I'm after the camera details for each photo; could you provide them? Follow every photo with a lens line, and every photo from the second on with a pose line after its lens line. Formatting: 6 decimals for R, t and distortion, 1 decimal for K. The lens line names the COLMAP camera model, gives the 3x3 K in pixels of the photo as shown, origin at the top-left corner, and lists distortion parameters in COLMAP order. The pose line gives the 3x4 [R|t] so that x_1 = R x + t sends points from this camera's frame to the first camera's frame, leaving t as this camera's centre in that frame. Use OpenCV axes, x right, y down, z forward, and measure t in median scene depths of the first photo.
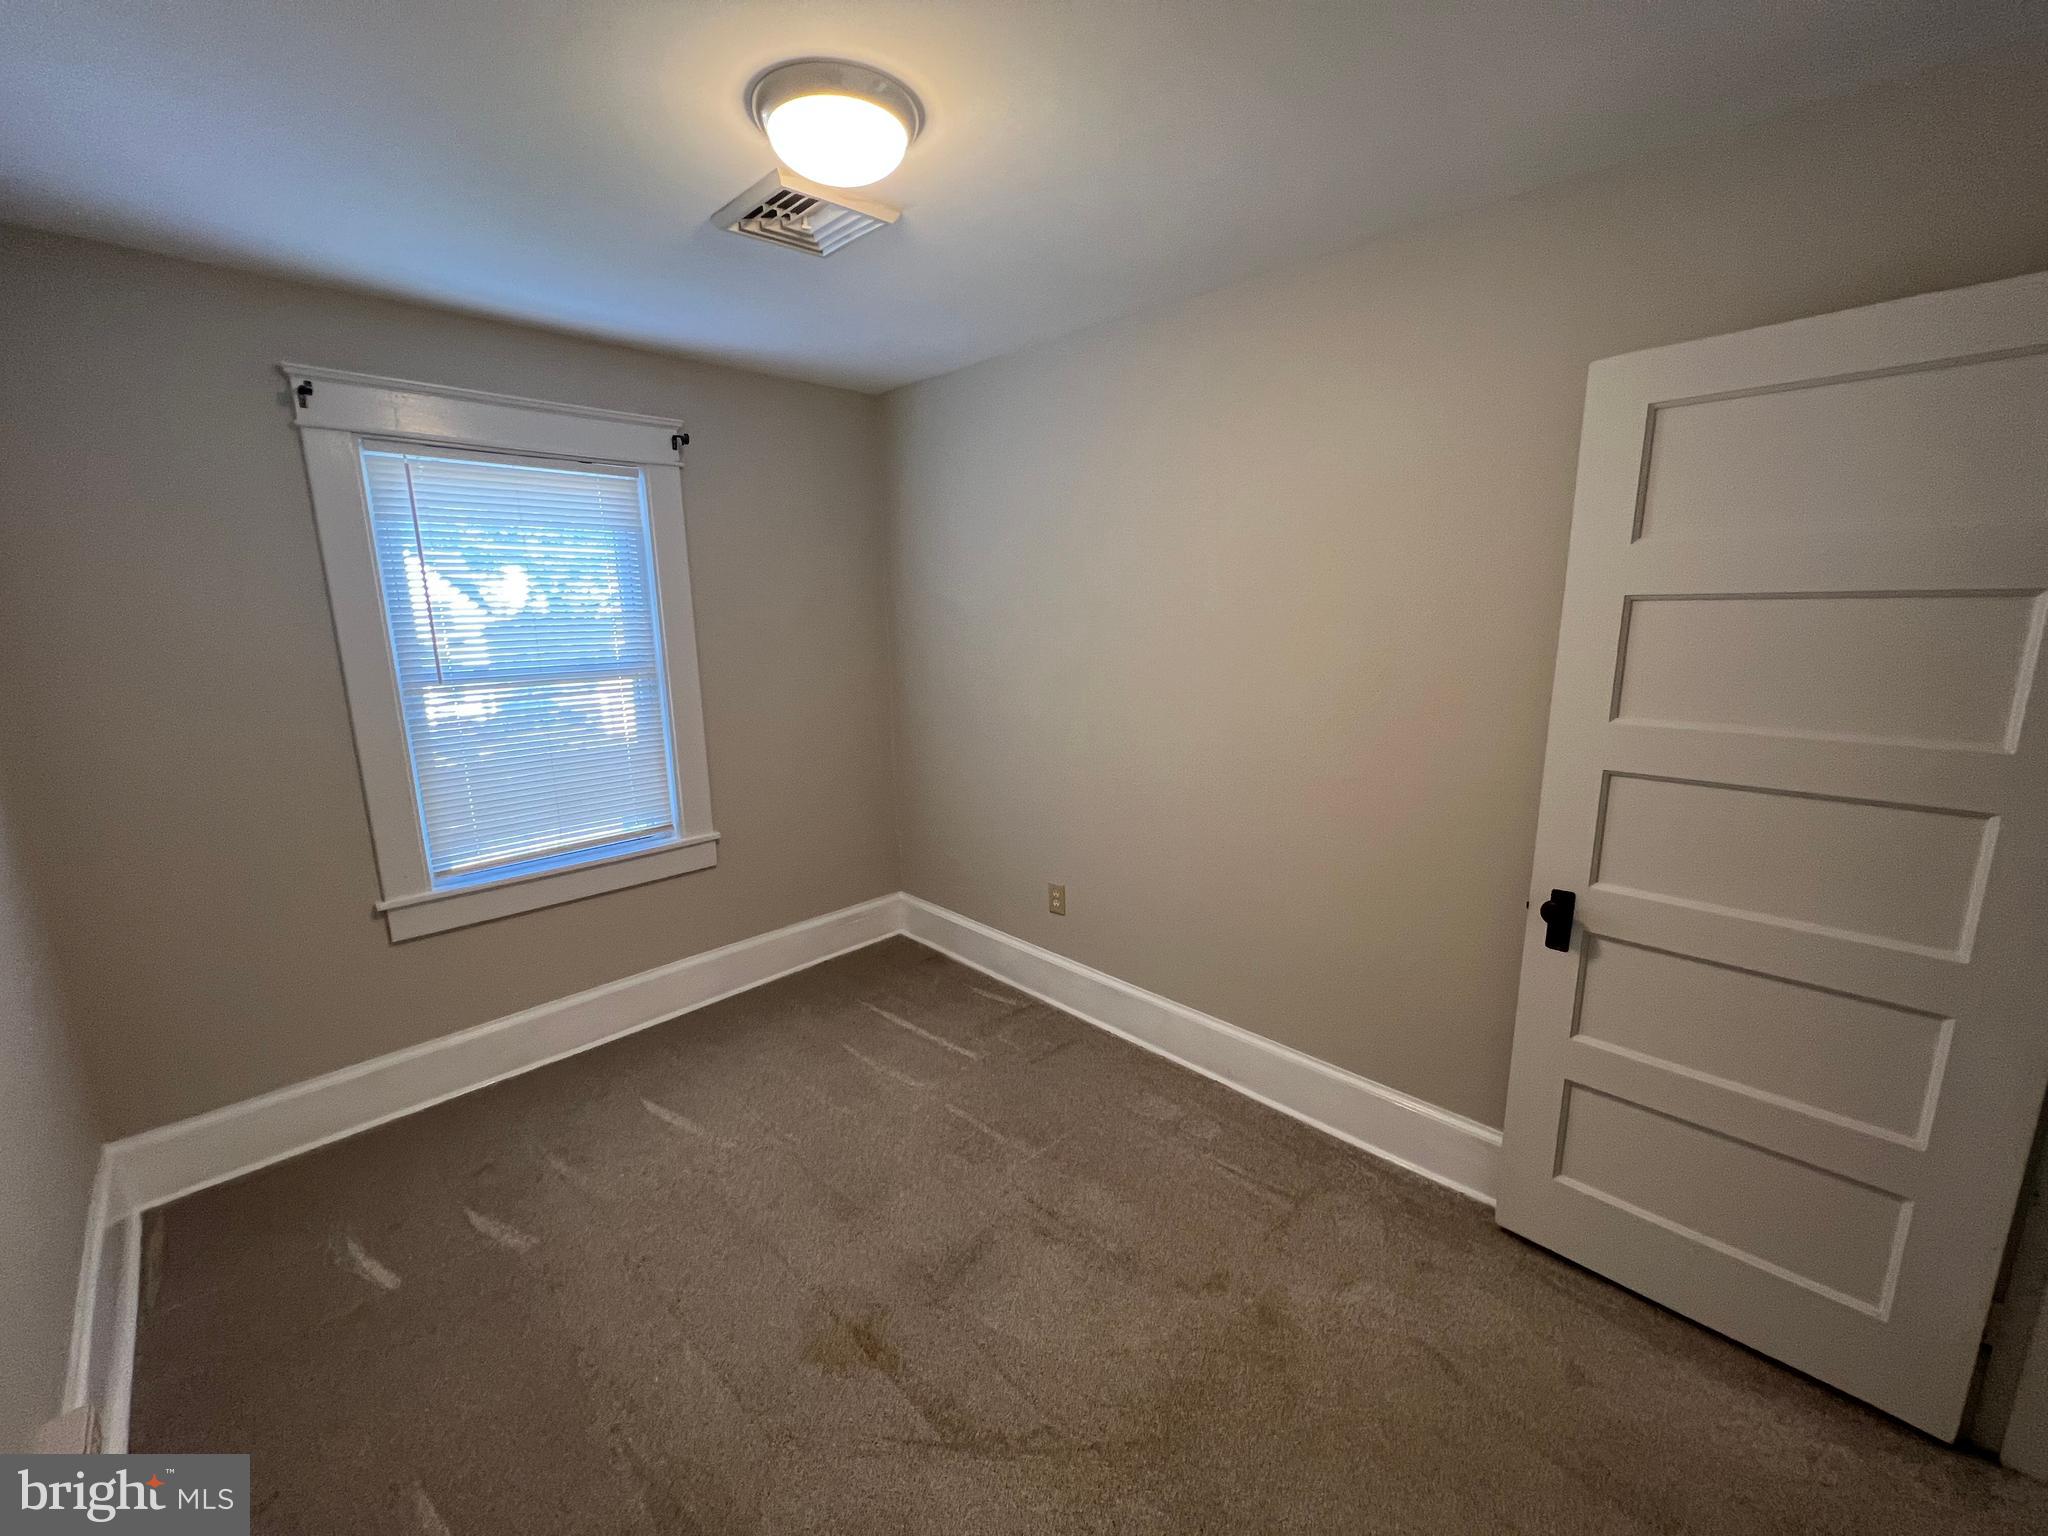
lens RADIAL K [[820.2, 0, 1026.6], [0, 820.2, 768.6], [0, 0, 1]] dist [0.001601, -0.000324]
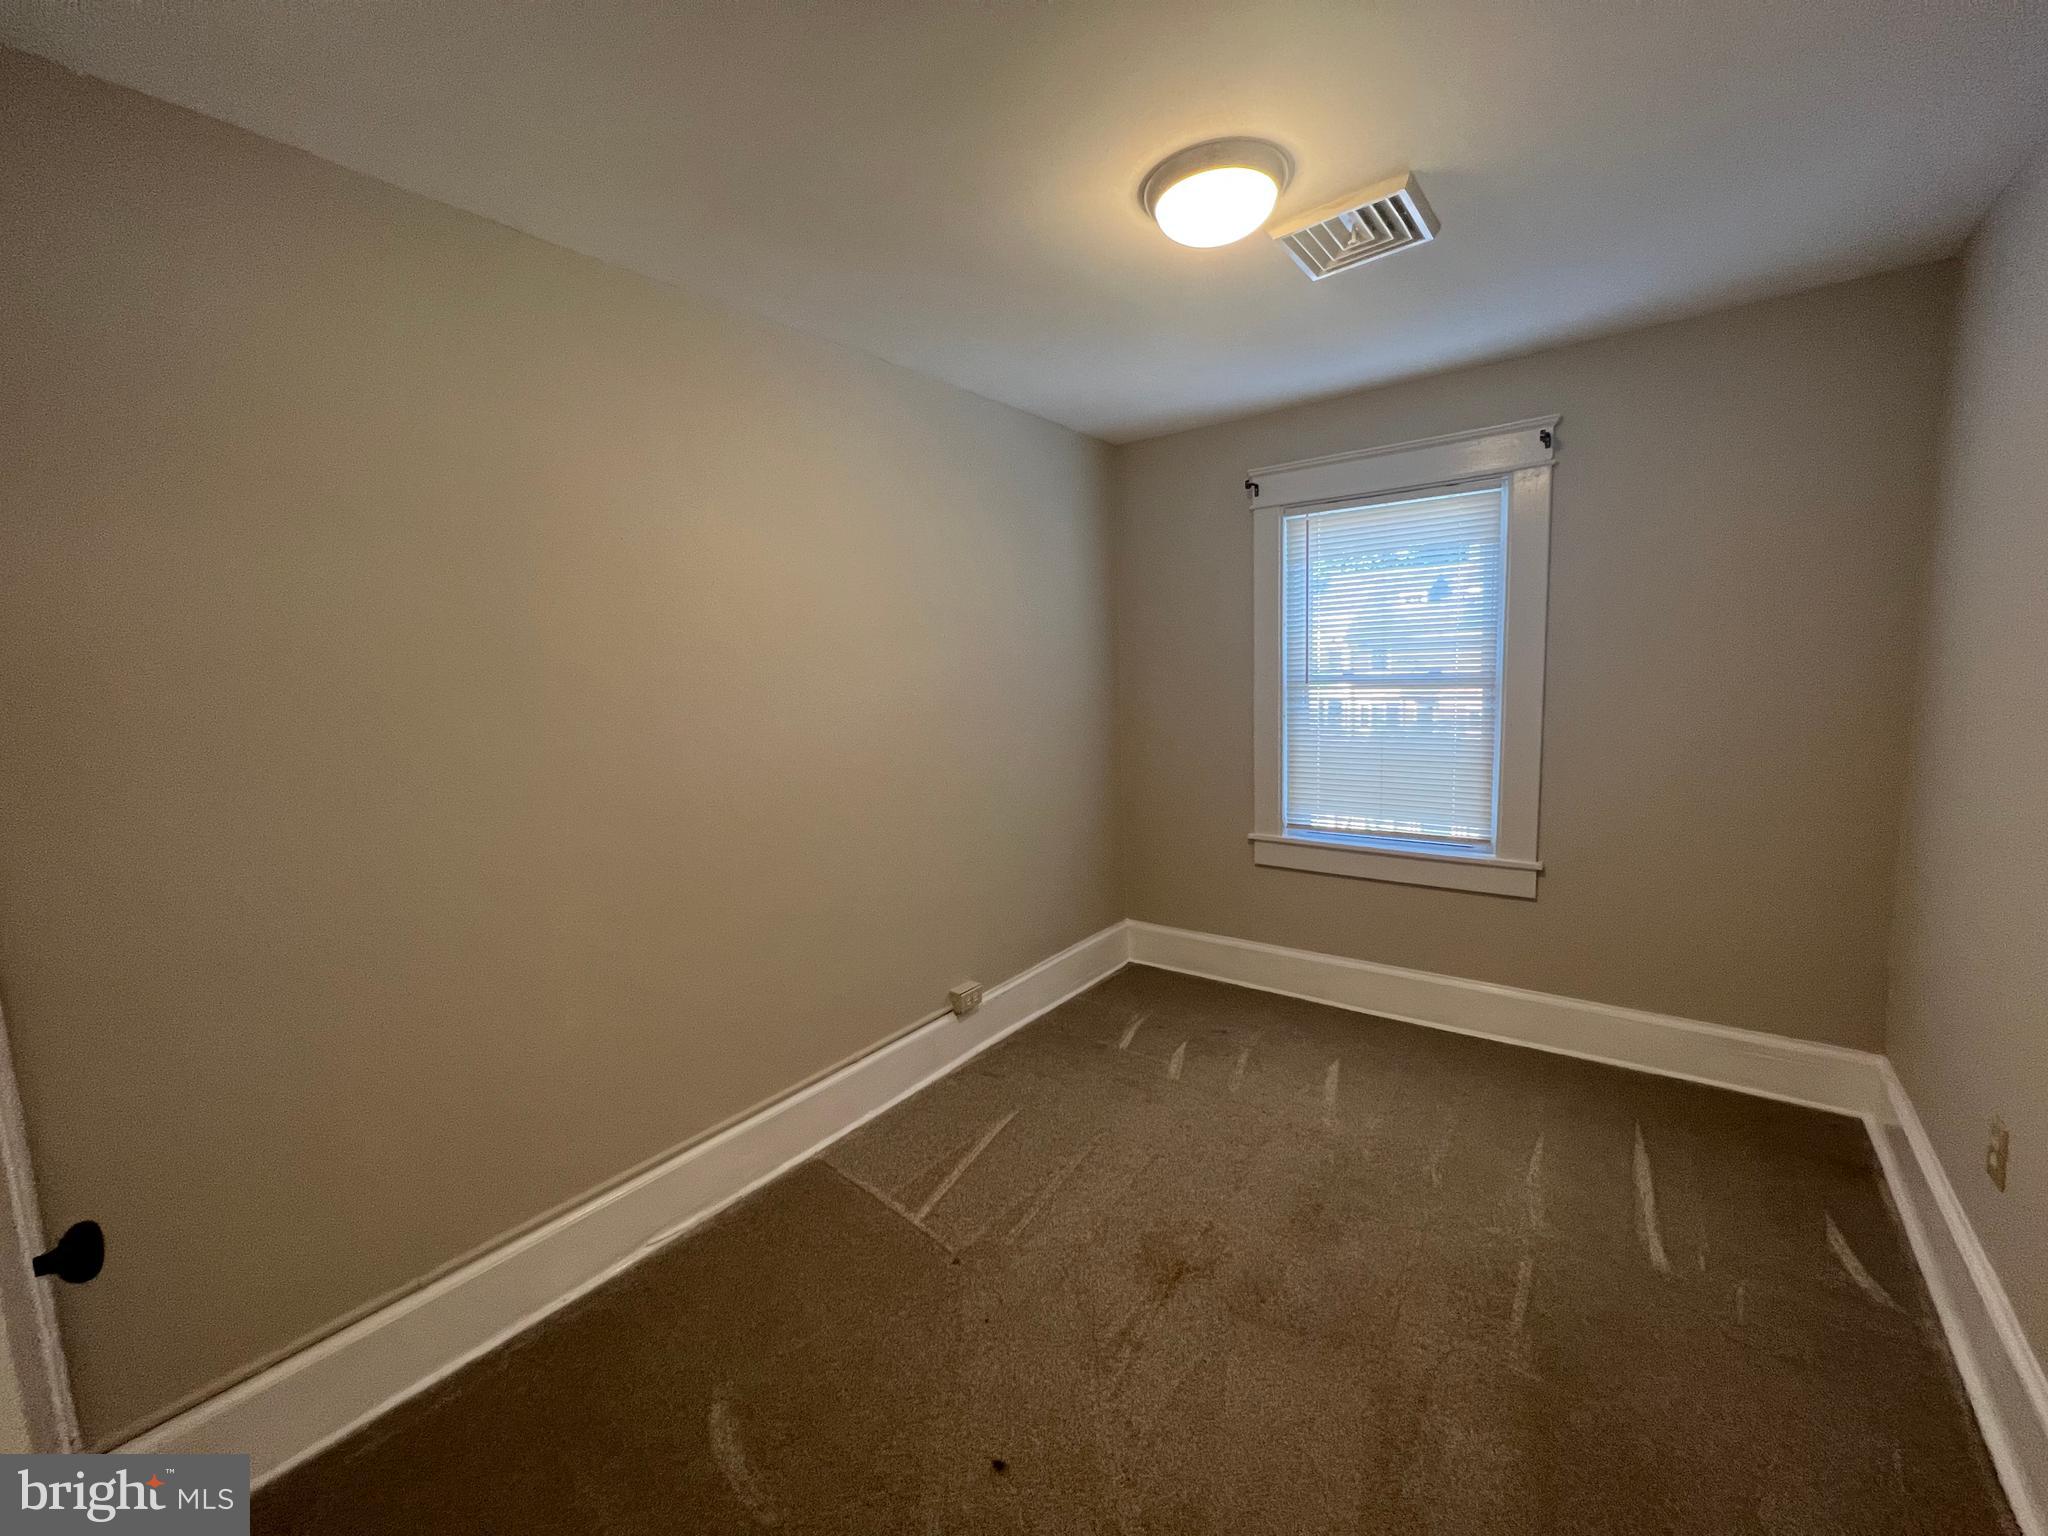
lens RADIAL K [[820.2, 0, 1014.4], [0, 820.2, 762.2], [0, 0, 1]] dist [0.001601, -0.000324]
pose [[0.118013, 0.126750, -0.984890, 0.472141], [-0.158372, 0.981528, 0.107340, -0.039058], [0.980302, 0.143312, 0.135907, 0.325382]]
